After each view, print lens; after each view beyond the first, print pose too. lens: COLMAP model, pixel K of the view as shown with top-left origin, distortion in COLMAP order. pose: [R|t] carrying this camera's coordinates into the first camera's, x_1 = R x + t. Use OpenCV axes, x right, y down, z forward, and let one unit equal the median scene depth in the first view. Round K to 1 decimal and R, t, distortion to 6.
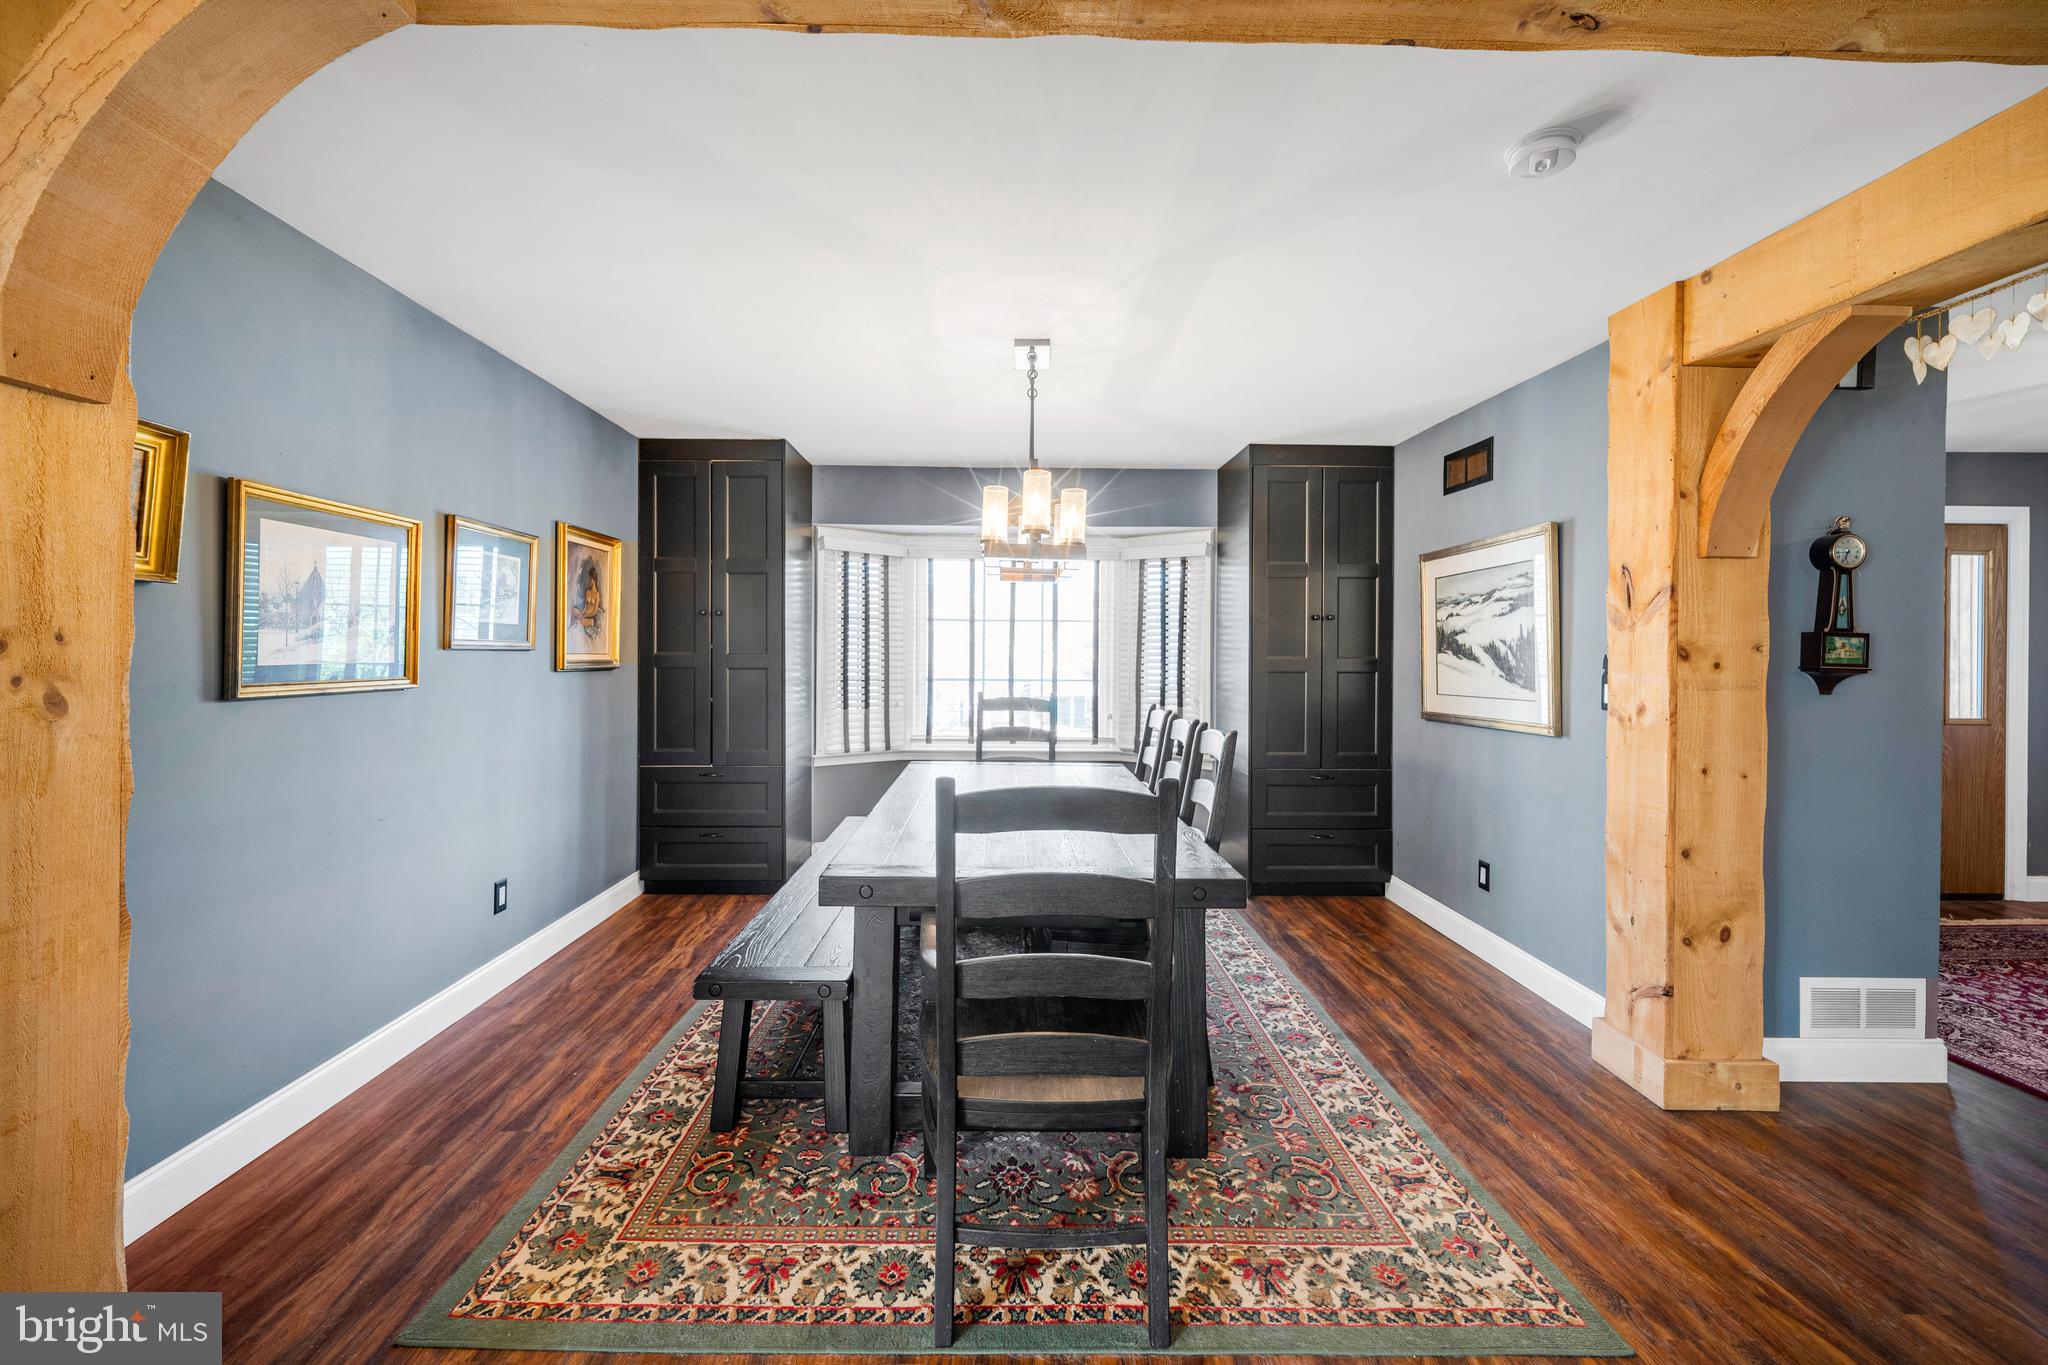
lens RADIAL K [[854.9, 0, 1004.4], [0, 854.9, 658.0], [0, 0, 1]] dist [-0.000982, 0.000154]
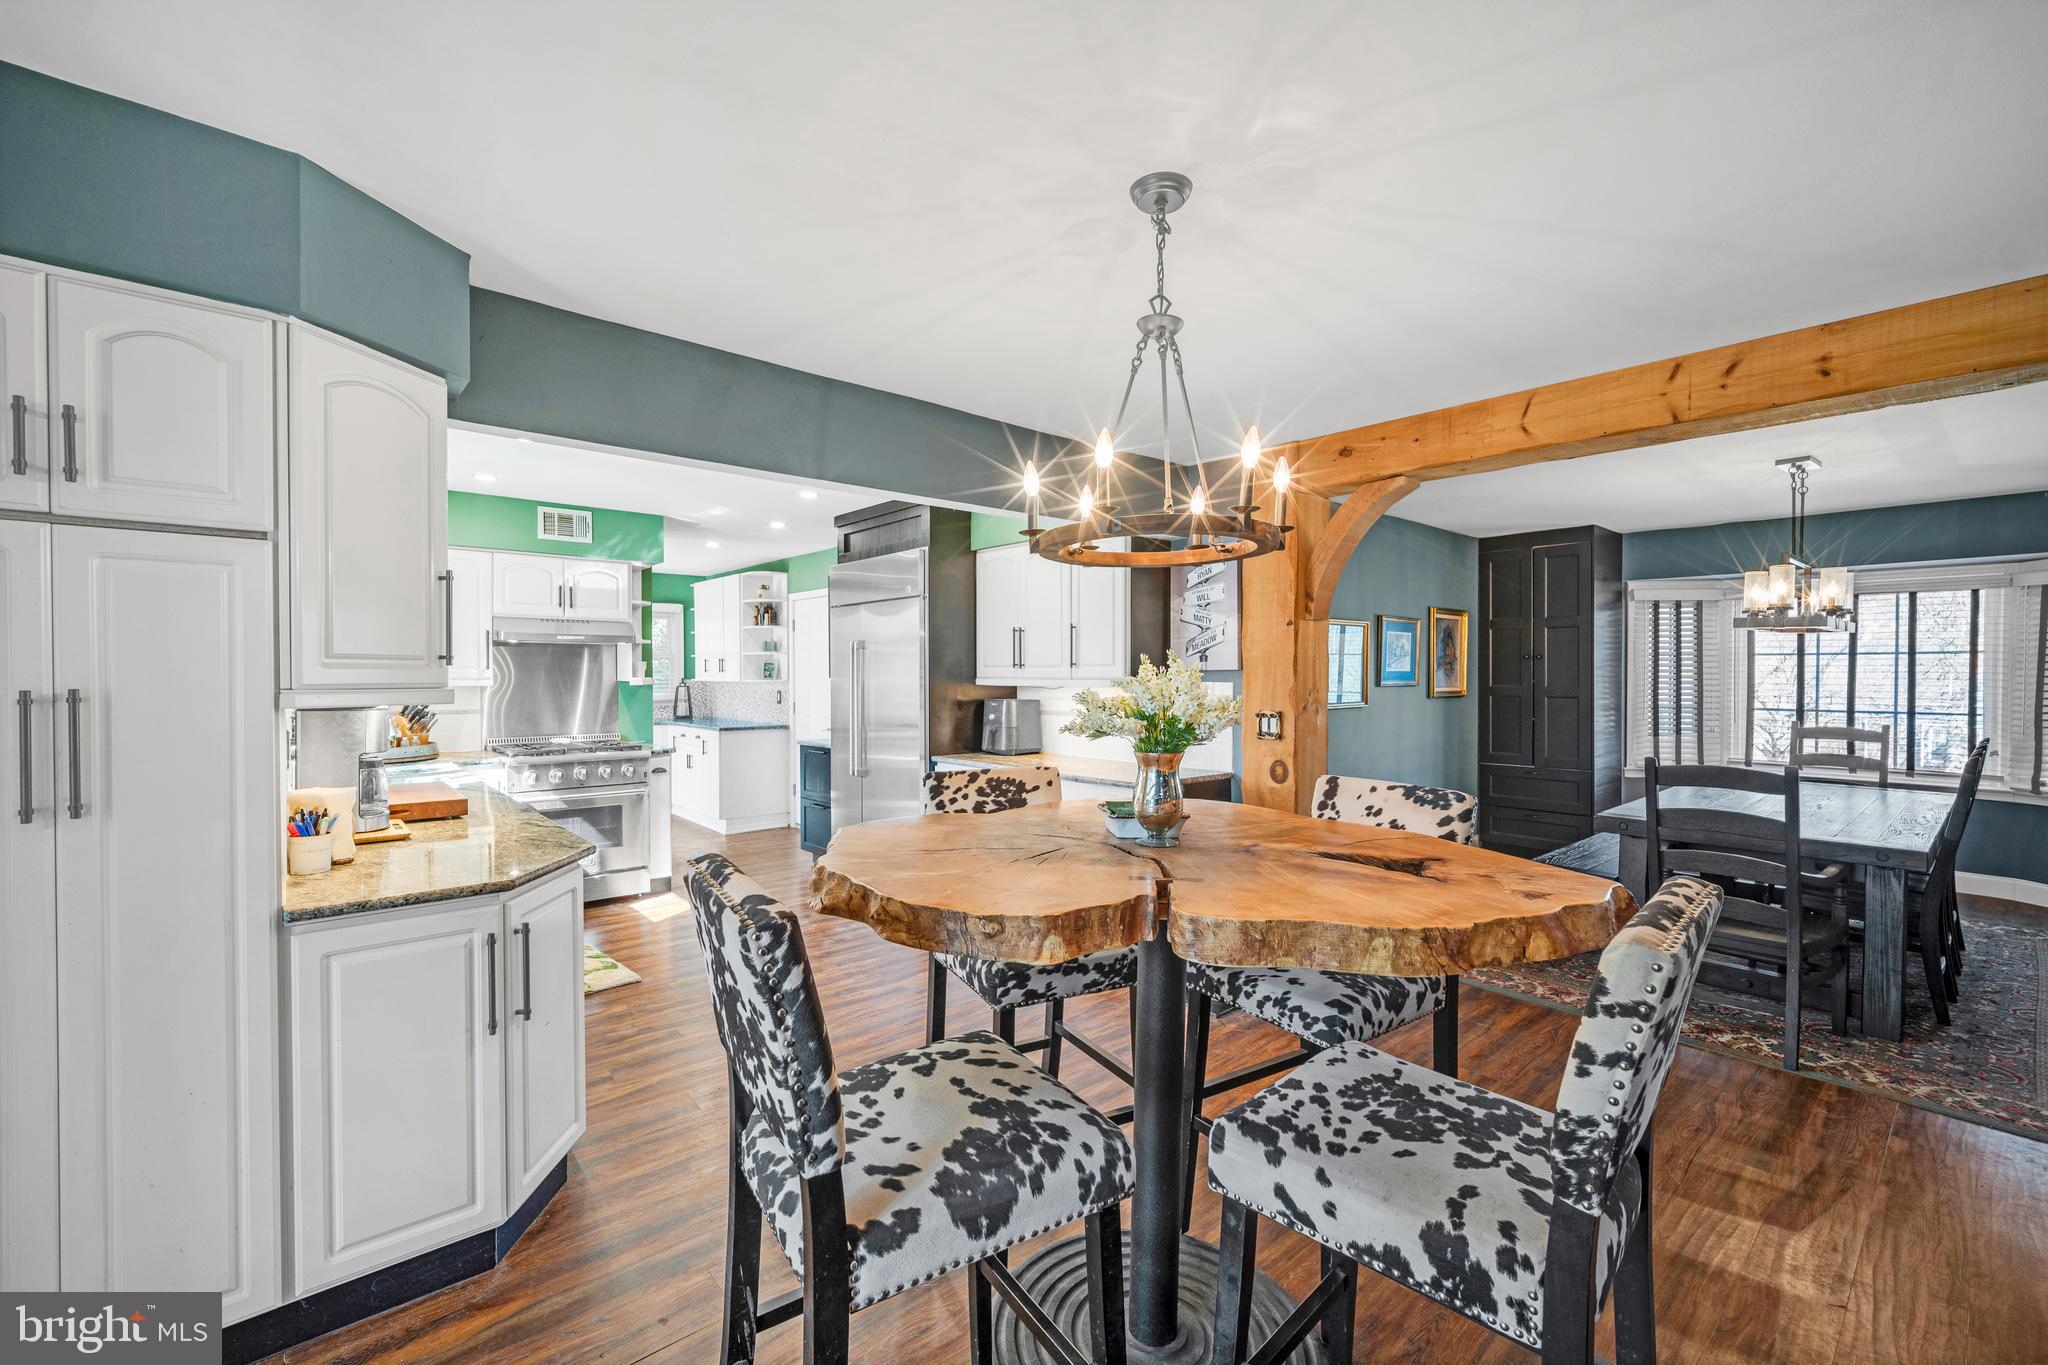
lens RADIAL K [[848.1, 0, 1033.2], [0, 848.1, 683.0], [0, 0, 1]] dist [-0.003593, 0.000346]
pose [[0.646468, 0.002282, -0.762938, 0.301911], [0.002075, 0.999987, 0.004749, -0.031154], [0.762939, -0.004653, 0.646454, -0.843802]]
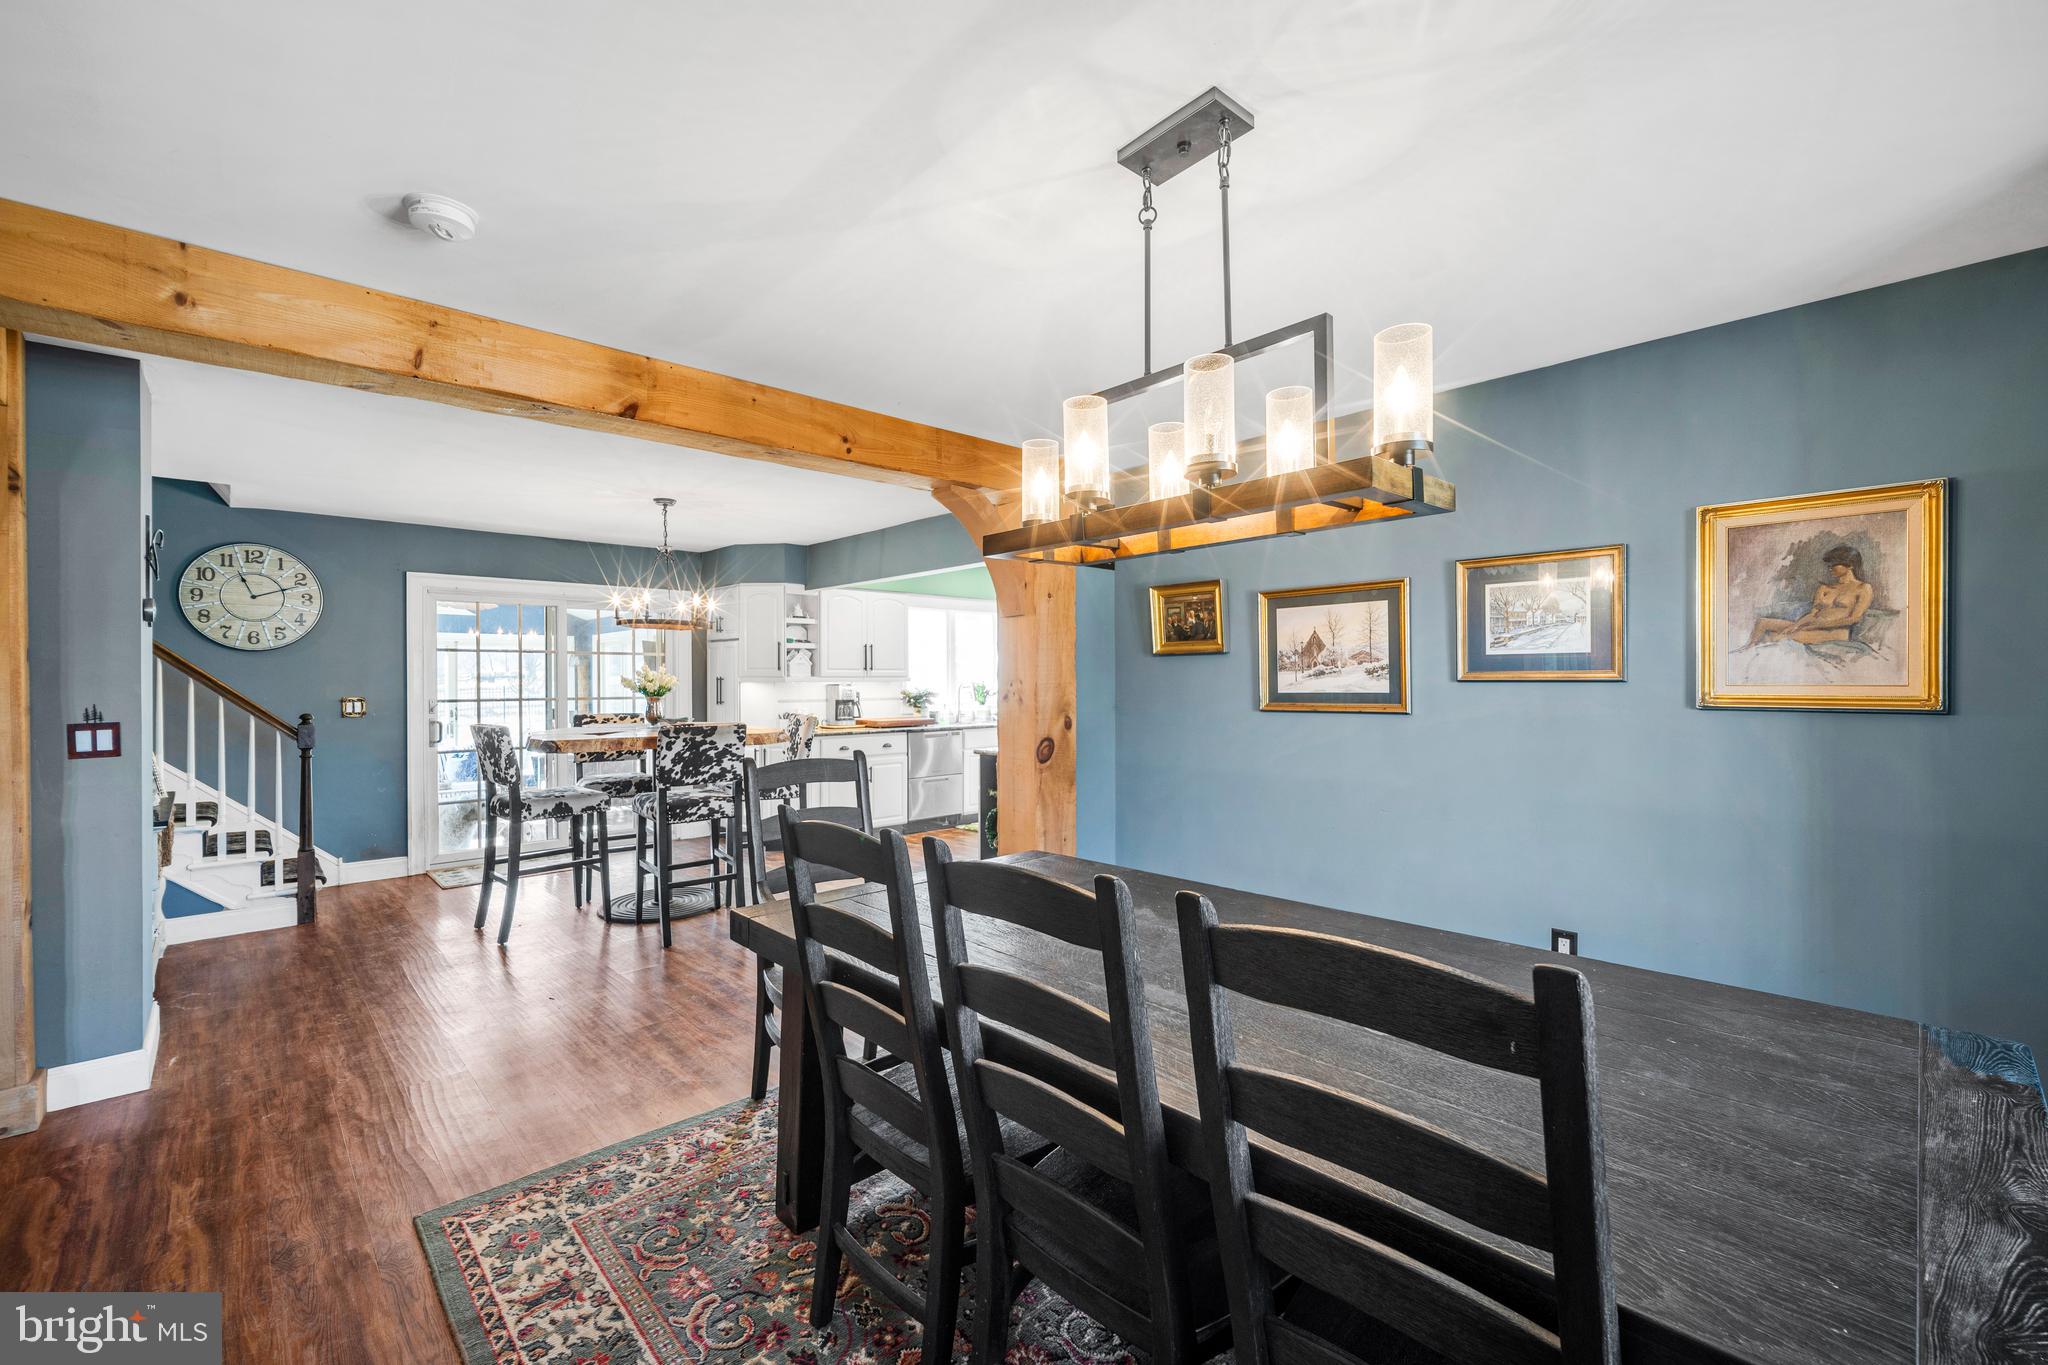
lens RADIAL K [[848.1, 0, 1033.2], [0, 848.1, 683.0], [0, 0, 1]] dist [-0.003593, 0.000346]
pose [[-0.730752, -0.001048, -0.682642, 0.538263], [-0.001129, 0.999999, -0.000326, -0.007923], [0.682642, 0.000533, -0.730753, 1.506629]]
